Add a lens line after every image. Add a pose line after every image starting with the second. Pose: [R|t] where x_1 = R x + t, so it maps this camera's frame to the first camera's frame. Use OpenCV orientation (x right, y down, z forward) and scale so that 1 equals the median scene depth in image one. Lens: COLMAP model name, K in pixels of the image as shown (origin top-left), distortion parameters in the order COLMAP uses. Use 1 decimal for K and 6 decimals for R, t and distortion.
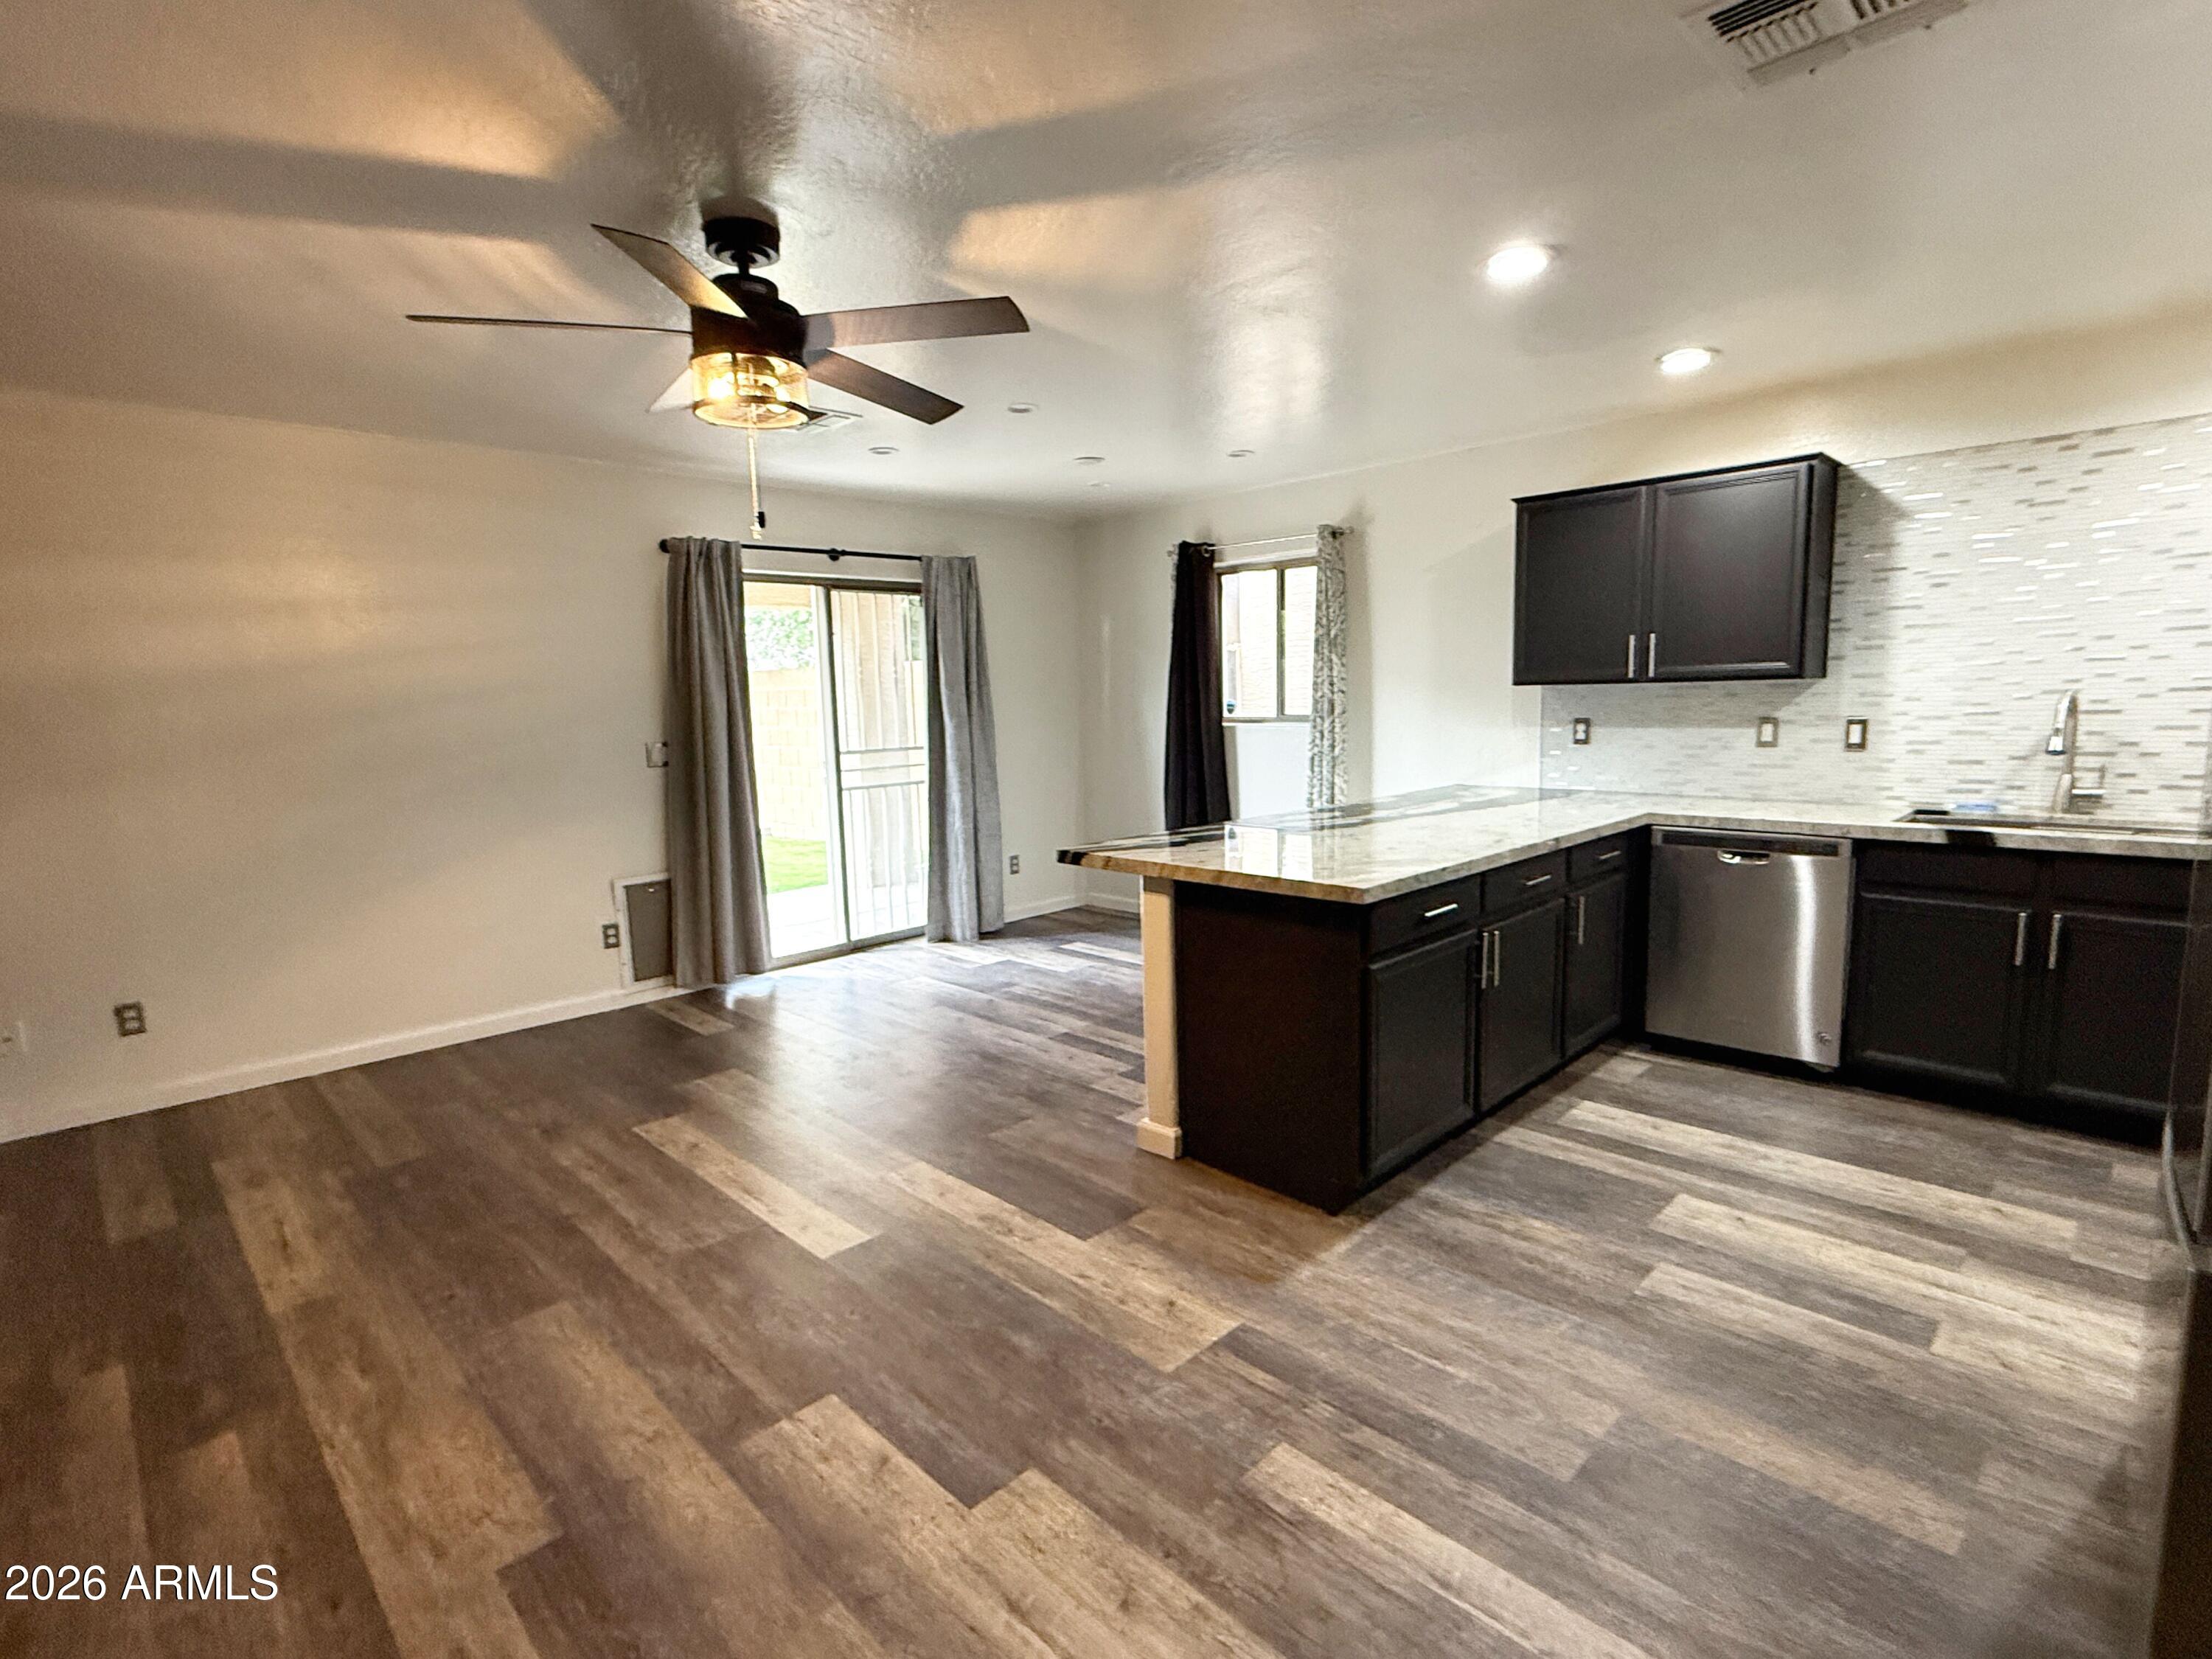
lens RADIAL K [[1069.3, 0, 1106.0], [0, 1069.3, 829.5], [0, 0, 1]] dist [-0.000572, -0.000239]
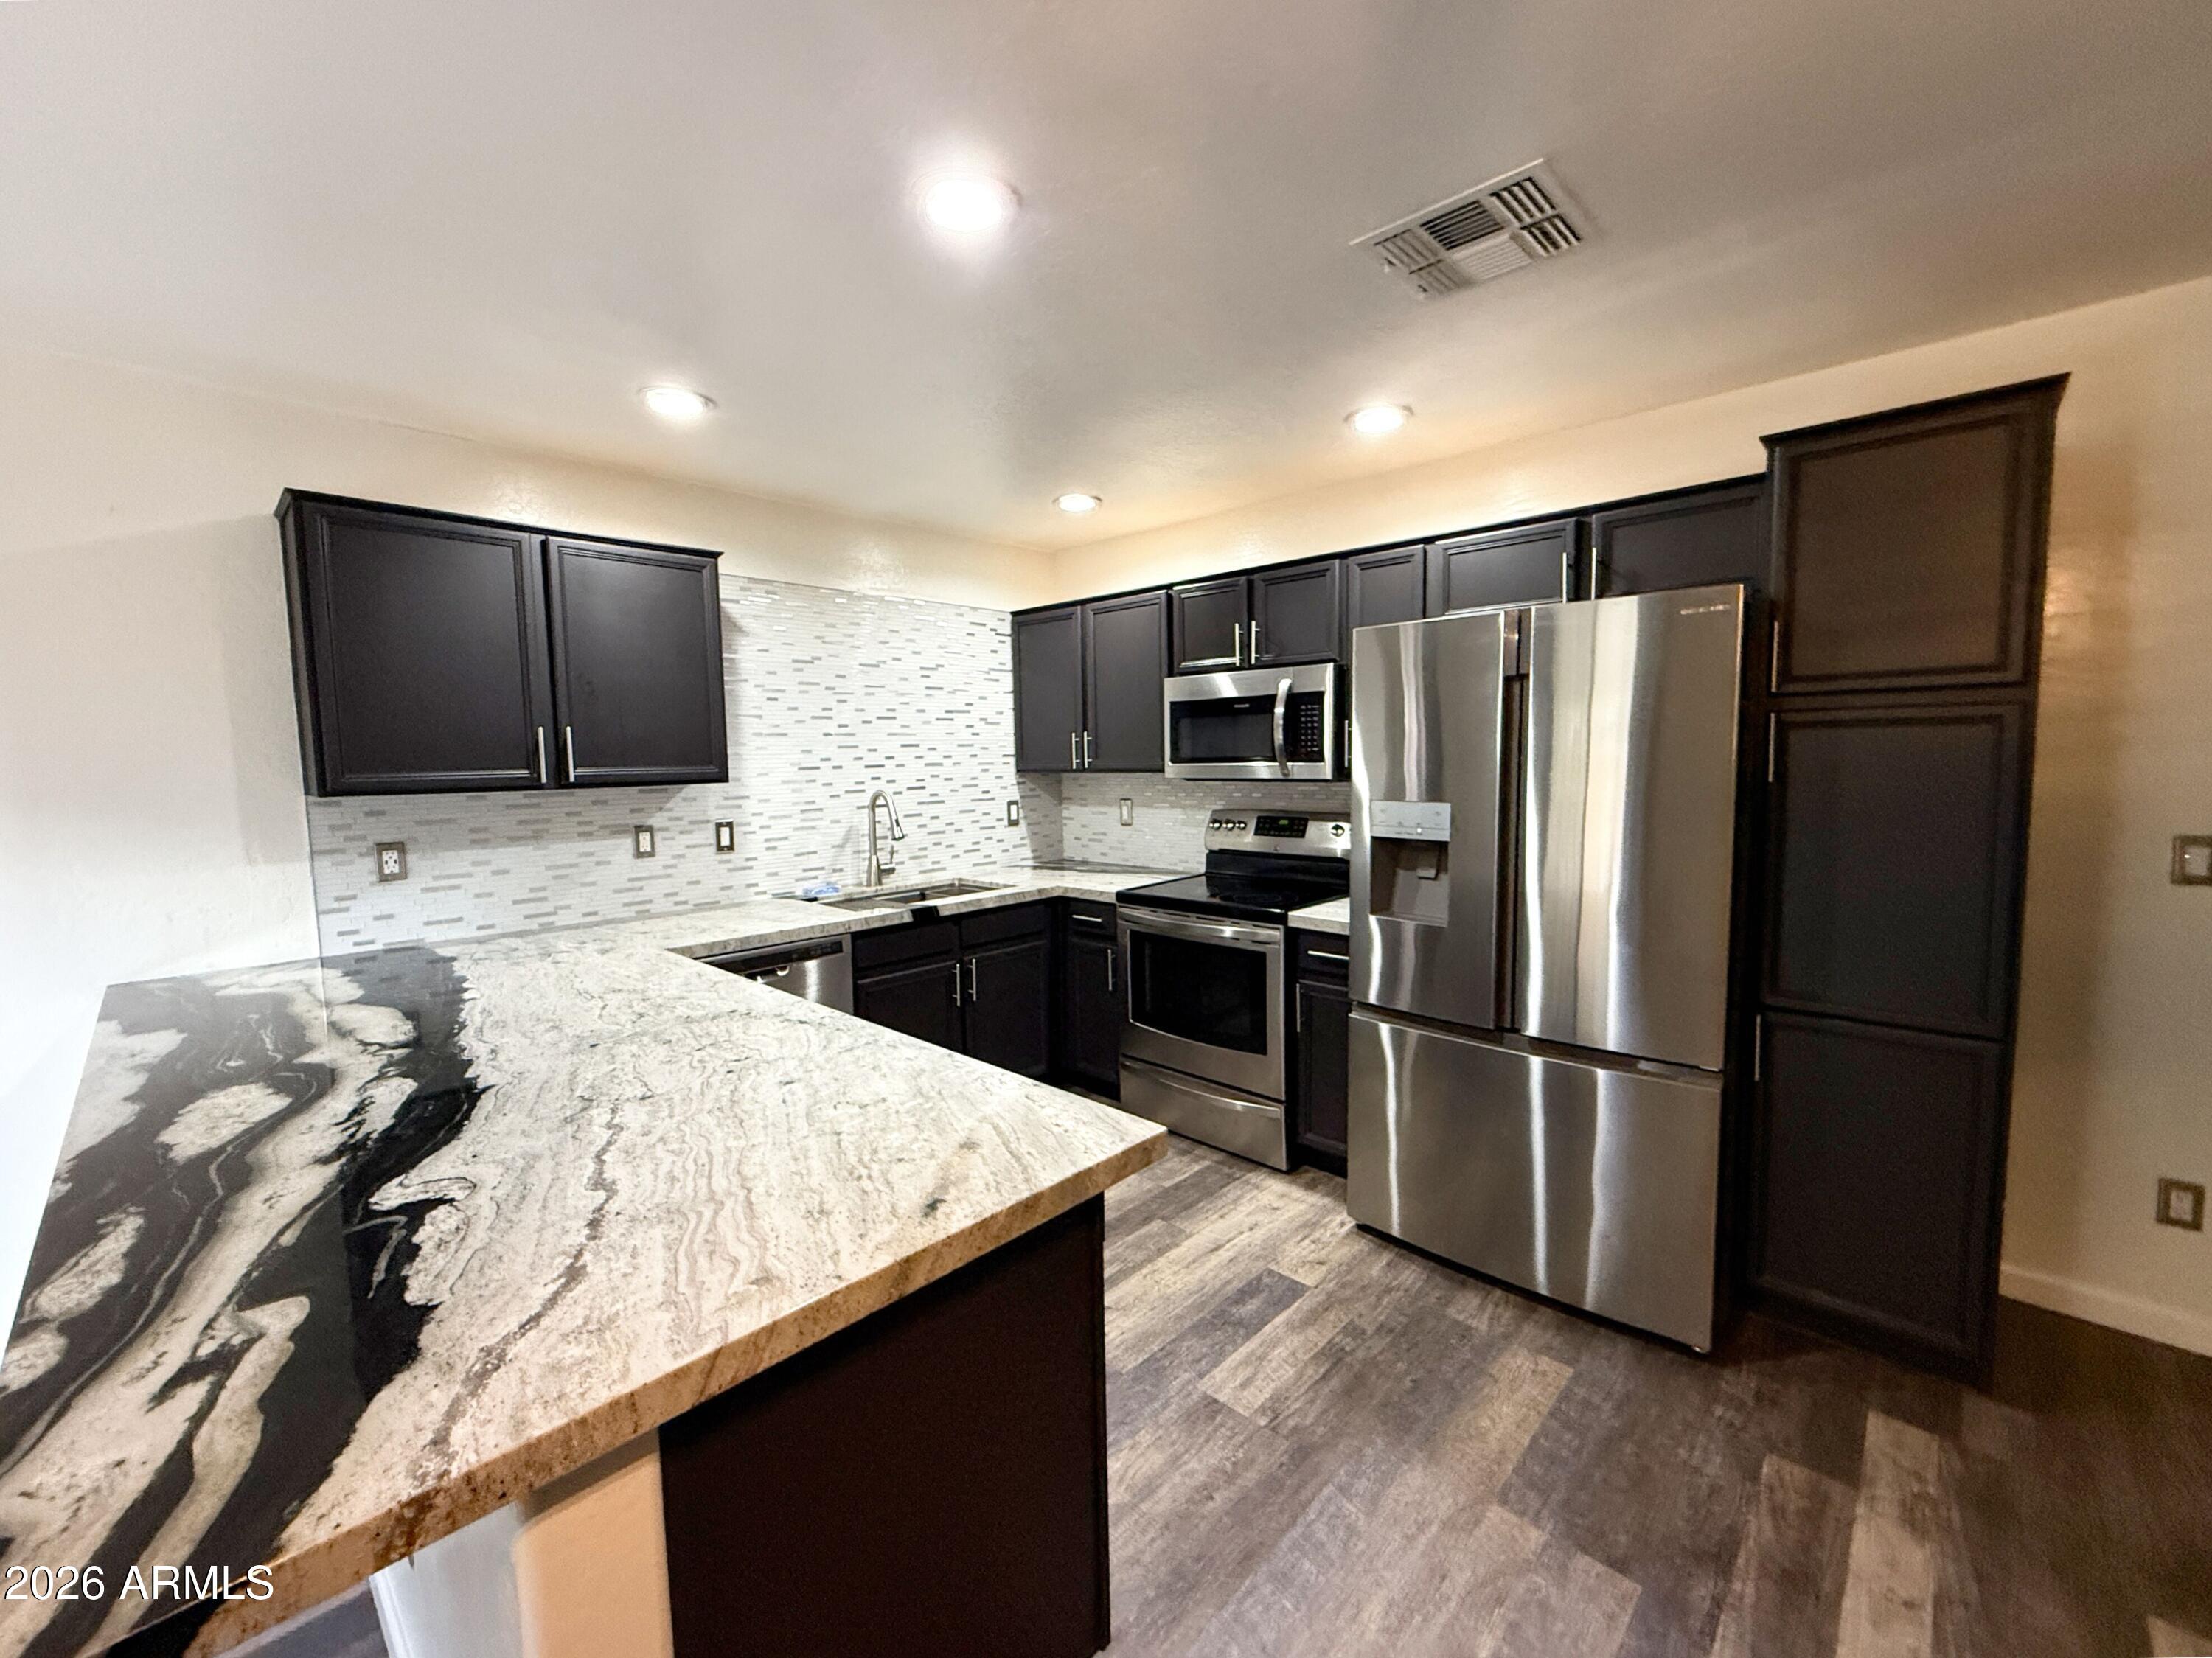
lens RADIAL K [[899.4, 0, 1097.8], [0, 899.4, 831.9], [0, 0, 1]] dist [0.000467, 0.000061]
pose [[-0.023385, -0.059544, 0.997952, -0.213325], [0.146603, 0.987229, 0.062340, -0.125612], [-0.988919, 0.147761, -0.014357, 0.874093]]
